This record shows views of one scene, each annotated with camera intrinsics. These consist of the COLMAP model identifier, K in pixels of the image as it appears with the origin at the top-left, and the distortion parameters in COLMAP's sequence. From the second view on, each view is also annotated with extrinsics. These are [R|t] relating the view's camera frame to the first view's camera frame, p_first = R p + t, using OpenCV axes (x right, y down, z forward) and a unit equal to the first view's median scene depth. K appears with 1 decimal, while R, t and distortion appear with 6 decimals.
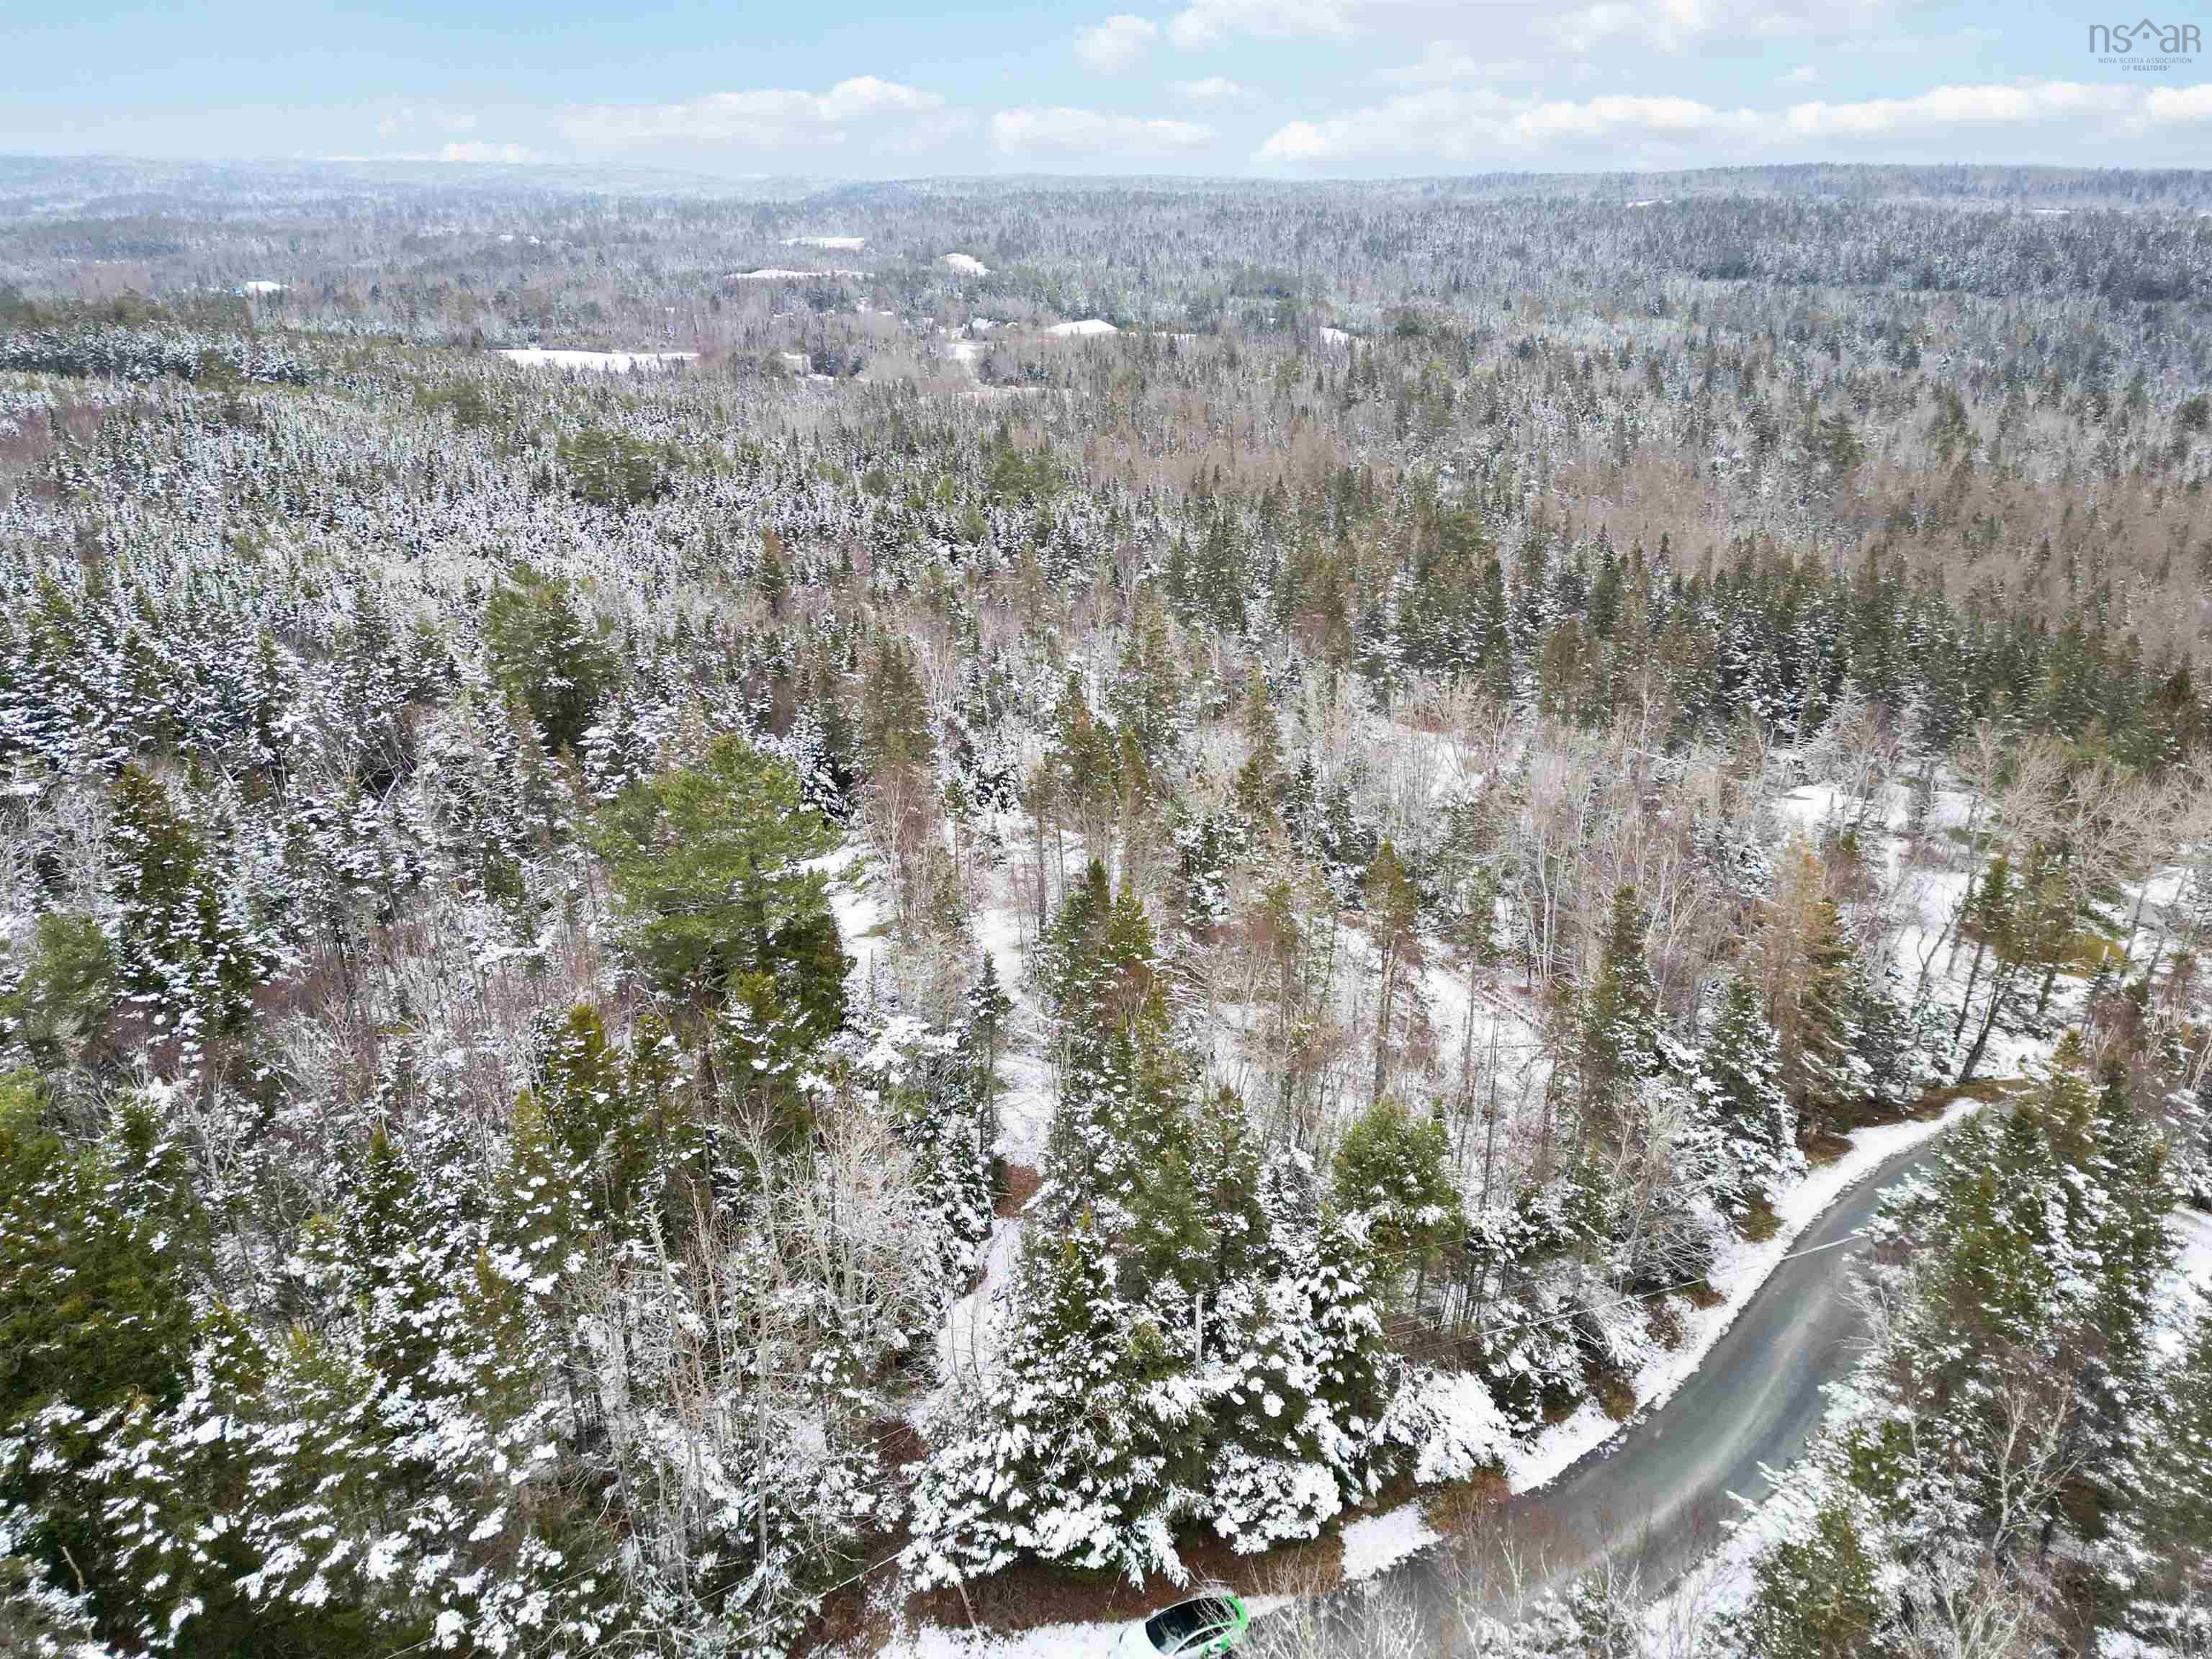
lens RADIAL K [[1535.1, 0, 1106.0], [0, 1535.1, 829.5], [0, 0, 1]] dist [0.084609, -0.080897]
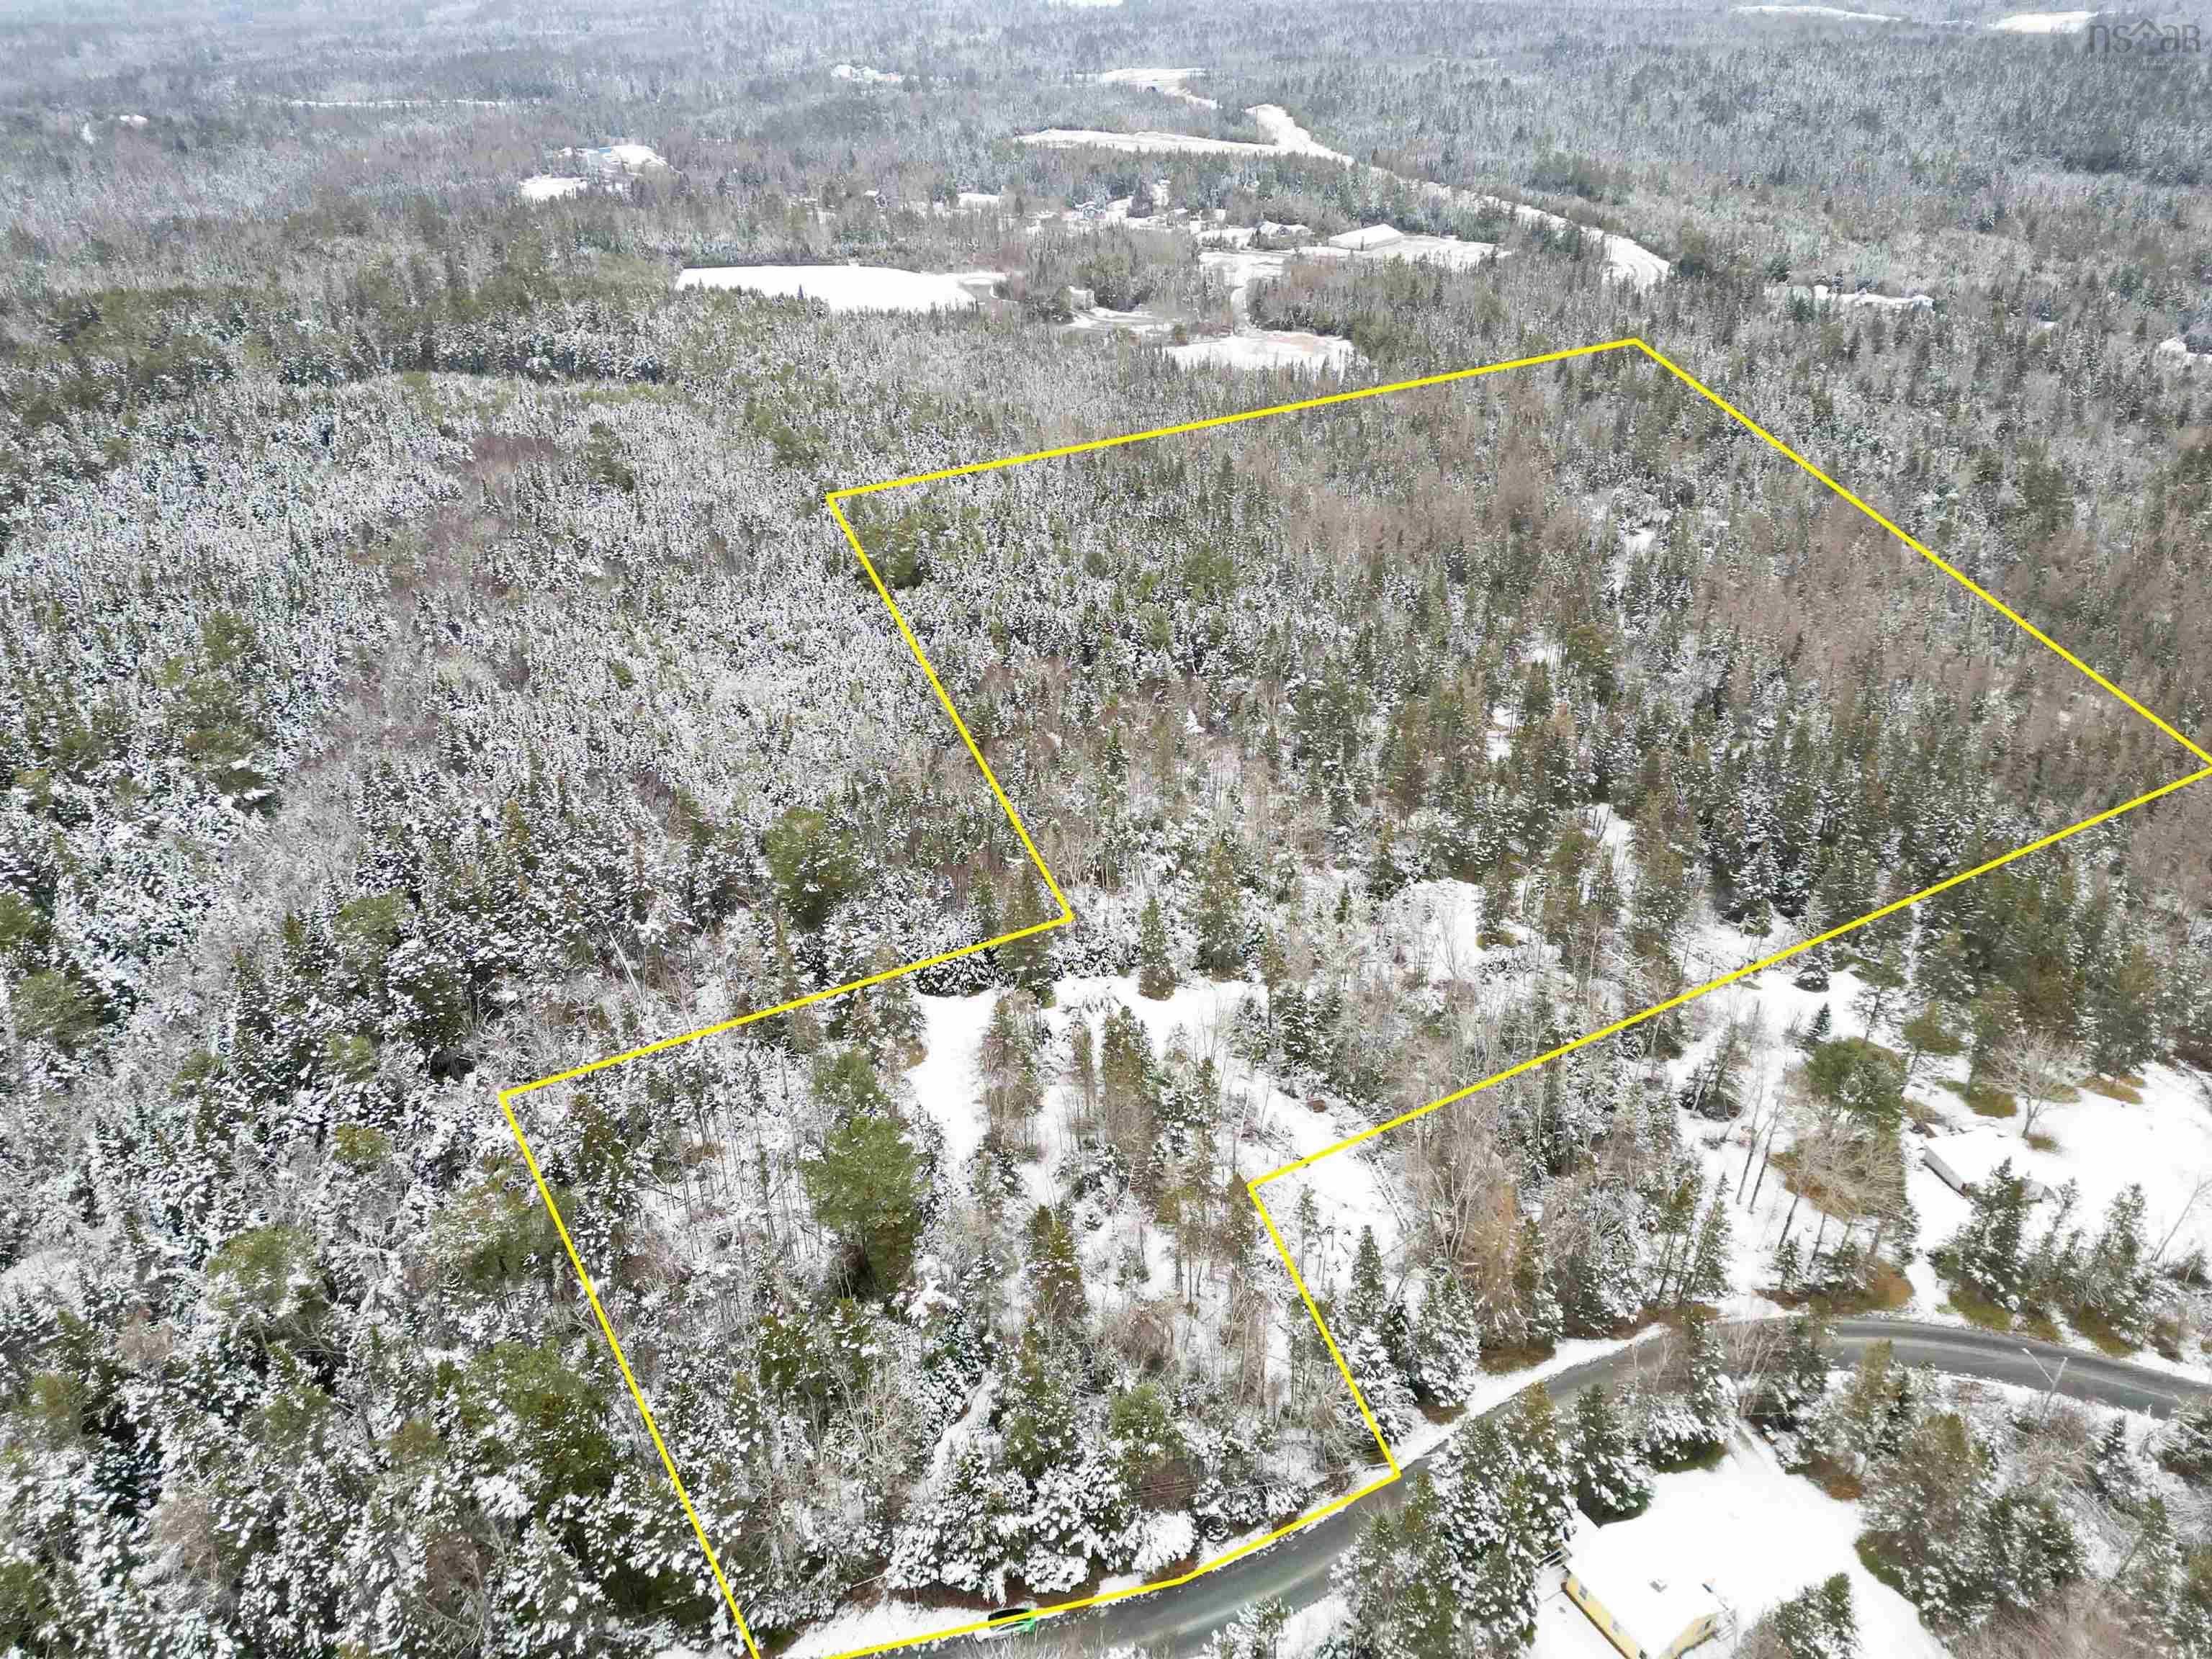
lens RADIAL K [[1535.1, 0, 1106.0], [0, 1535.1, 829.5], [0, 0, 1]] dist [0.084609, -0.080897]
pose [[0.979882, 0.093966, -0.176072, 0.482536], [-0.070917, 0.988587, 0.132915, -0.933196], [0.186552, -0.117755, 0.975363, -1.047057]]
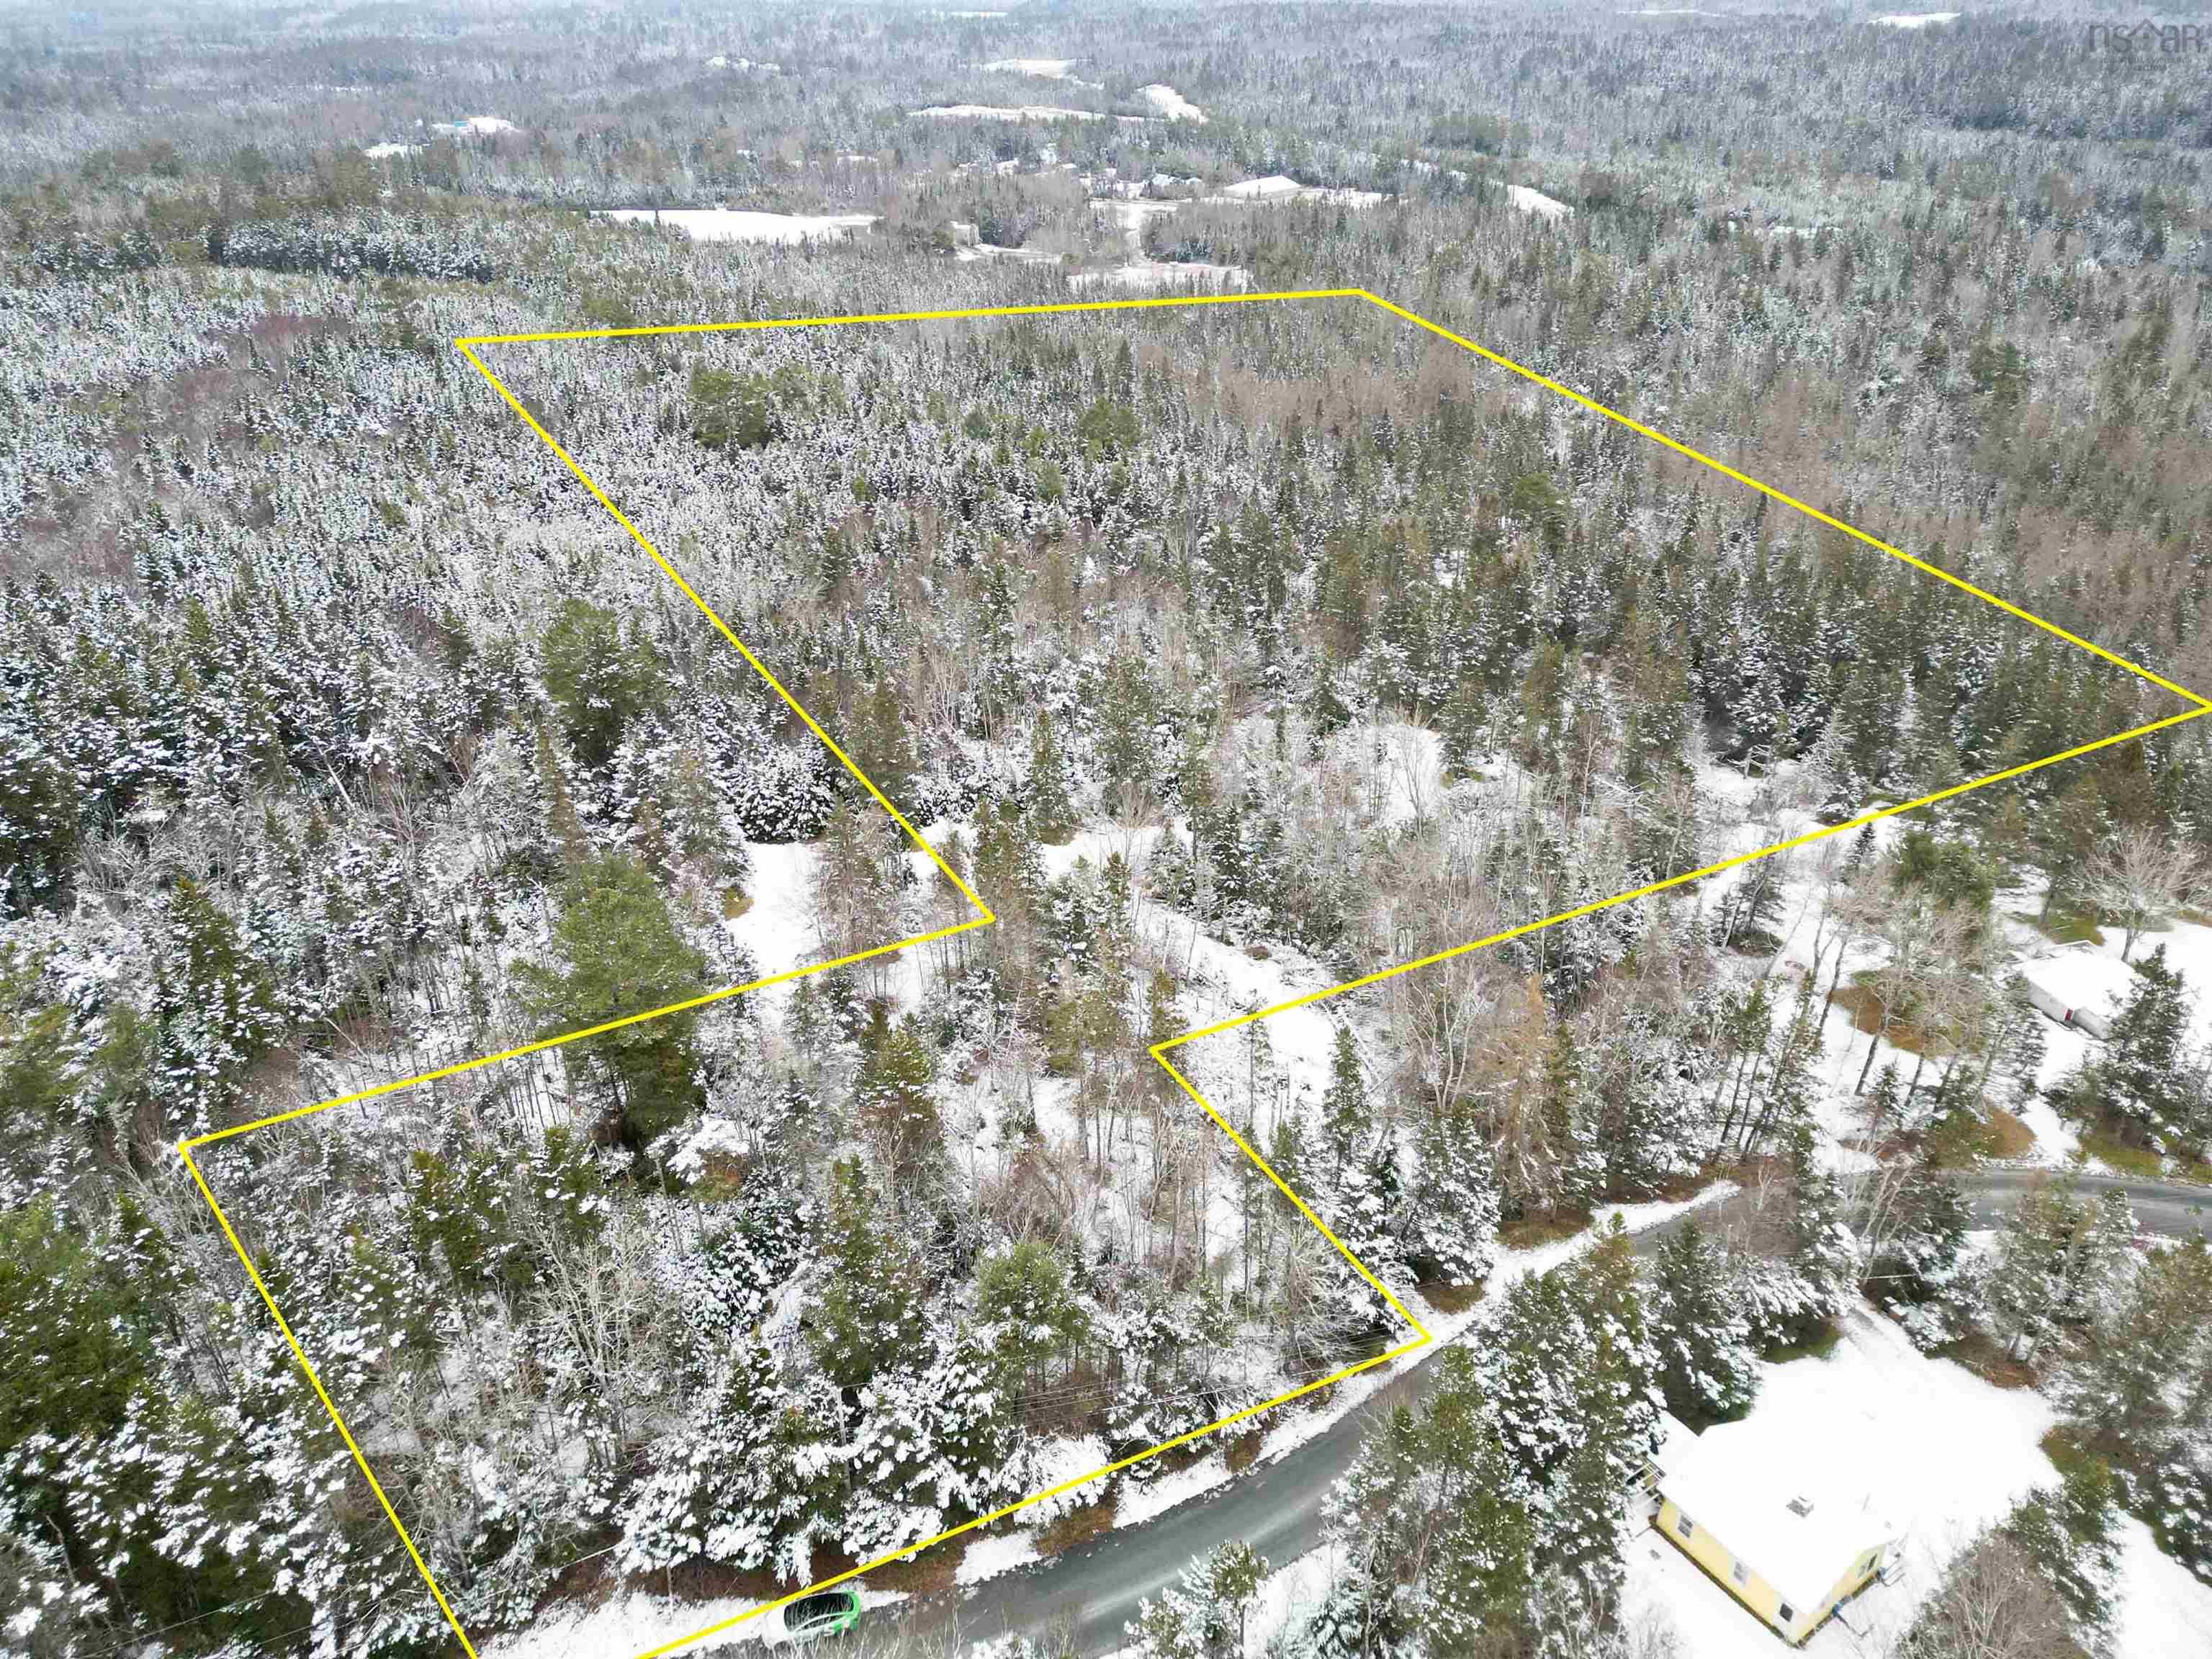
lens RADIAL K [[1535.1, 0, 1106.0], [0, 1535.1, 829.5], [0, 0, 1]] dist [0.084609, -0.080897]
pose [[0.990701, 0.063646, -0.120251, 0.440827], [-0.050332, 0.992580, 0.110684, -0.372160], [0.126404, -0.103602, 0.986554, -0.304781]]
